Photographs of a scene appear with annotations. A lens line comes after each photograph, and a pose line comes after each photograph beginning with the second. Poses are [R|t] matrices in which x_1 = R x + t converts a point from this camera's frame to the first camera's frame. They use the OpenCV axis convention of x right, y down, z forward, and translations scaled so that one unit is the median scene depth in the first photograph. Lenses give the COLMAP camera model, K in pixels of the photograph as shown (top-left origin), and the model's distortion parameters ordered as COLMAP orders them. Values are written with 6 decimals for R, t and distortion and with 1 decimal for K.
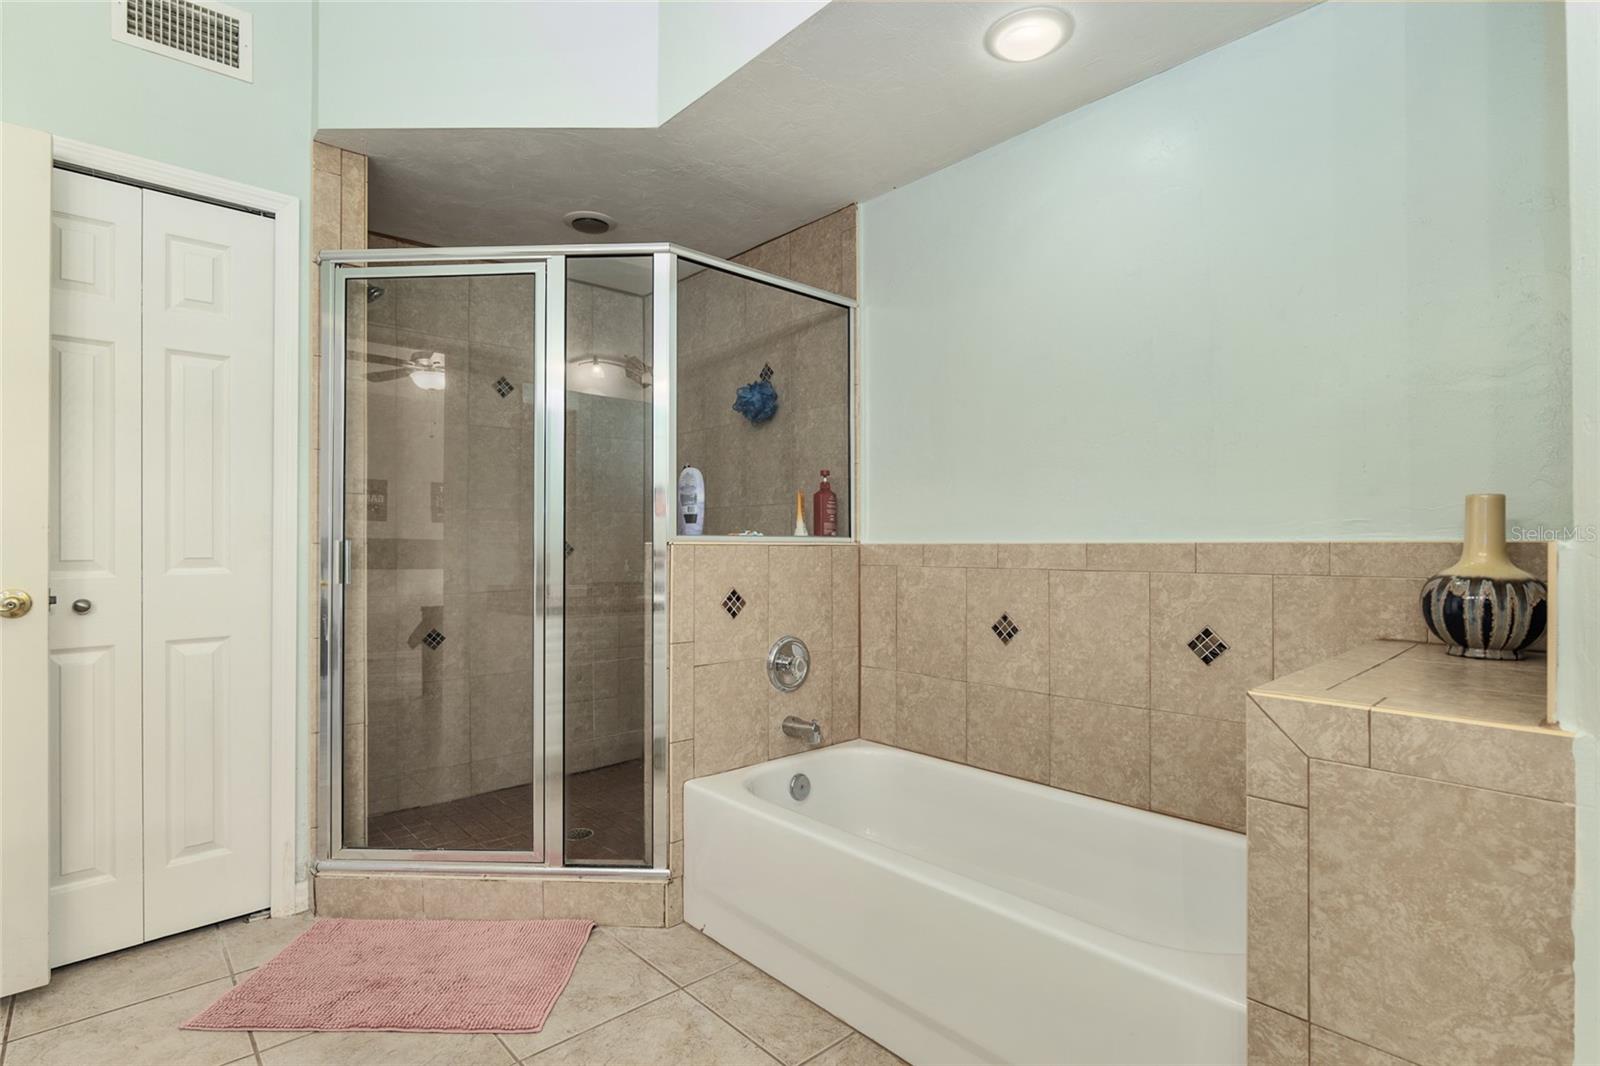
lens RADIAL K [[785.8, 0, 807.2], [0, 785.8, 536.2], [0, 0, 1]] dist [-0.009409, 0.001320]
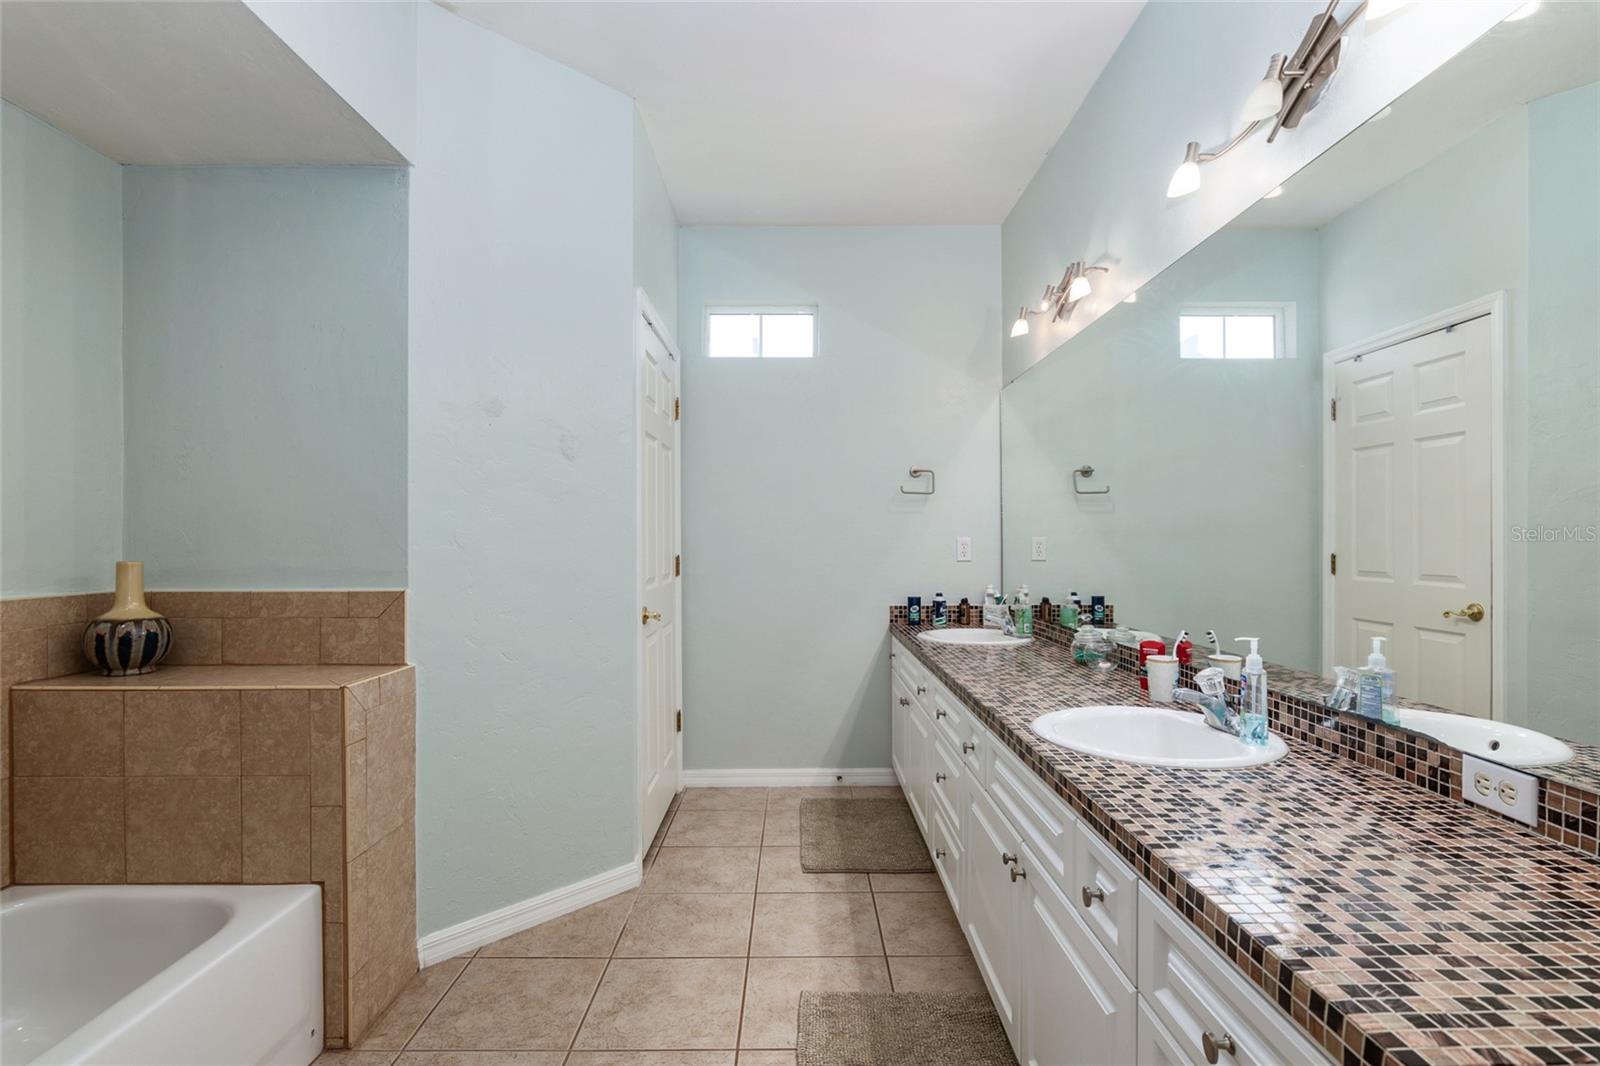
lens RADIAL K [[760.9, 0, 807.3], [0, 760.9, 546.7], [0, 0, 1]] dist [-0.015076, 0.003207]
pose [[-0.748084, -0.003167, 0.663597, -0.694140], [-0.004004, 0.999992, 0.000258, -0.059962], [-0.663592, -0.002464, -0.748090, 0.844202]]
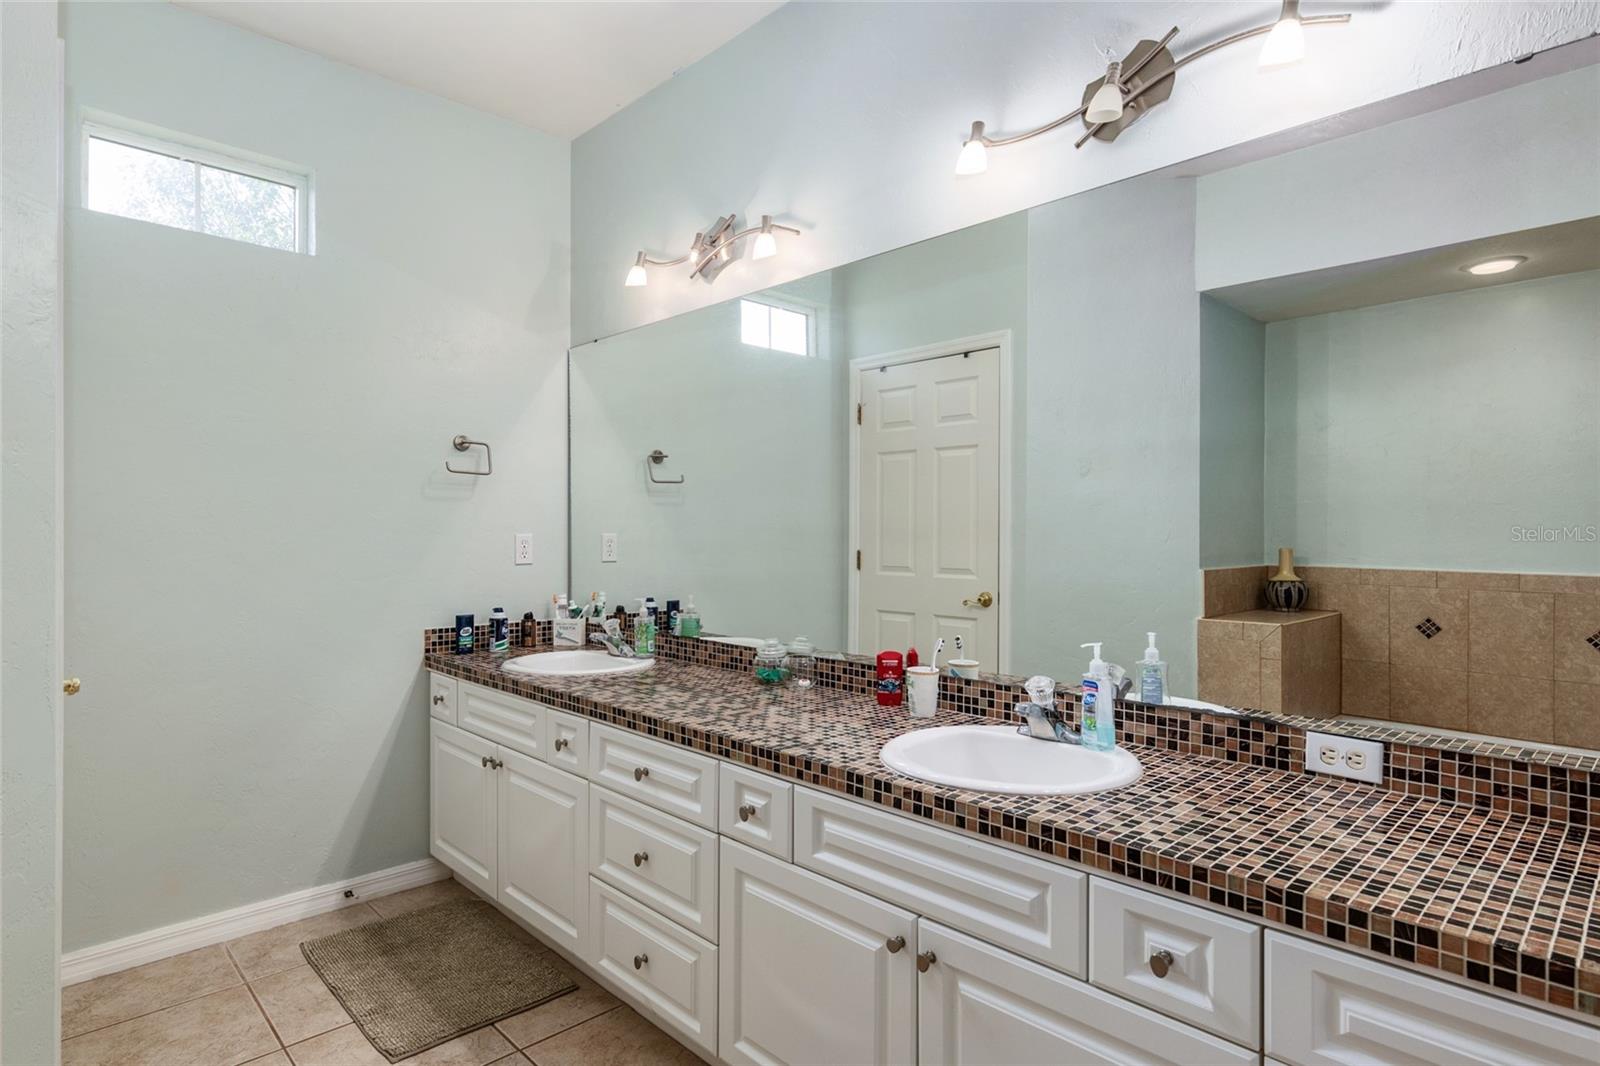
lens RADIAL K [[854.9, 0, 815.6], [0, 854.9, 537.3], [0, 0, 1]] dist [0.000206, 0.000459]
pose [[-0.999420, -0.002190, -0.033996, -0.224124], [-0.002042, 0.999988, -0.004380, -0.070687], [0.034006, -0.004308, -0.999412, 0.820738]]
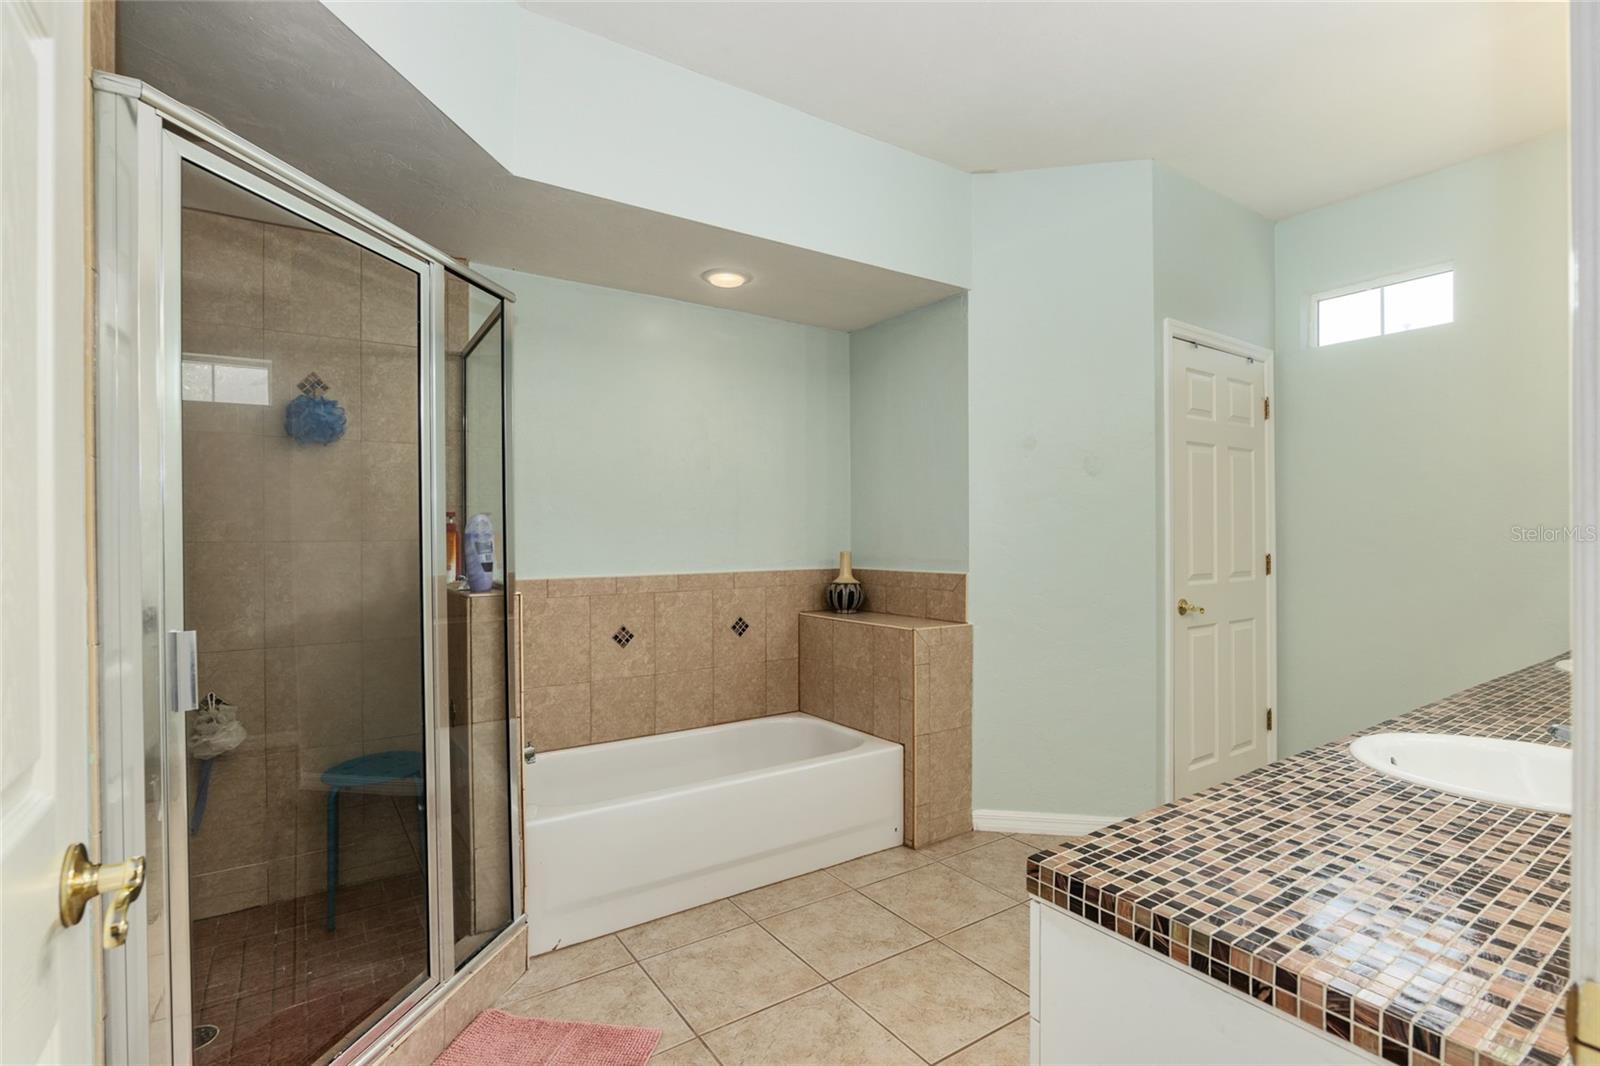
lens RADIAL K [[760.9, 0, 805.6], [0, 760.9, 538.4], [0, 0, 1]] dist [-0.015076, 0.003207]
pose [[0.131269, -0.001496, 0.991346, -1.195447], [-0.005933, 0.999980, 0.002294, -0.072635], [-0.991329, -0.006183, 0.131258, 0.555035]]
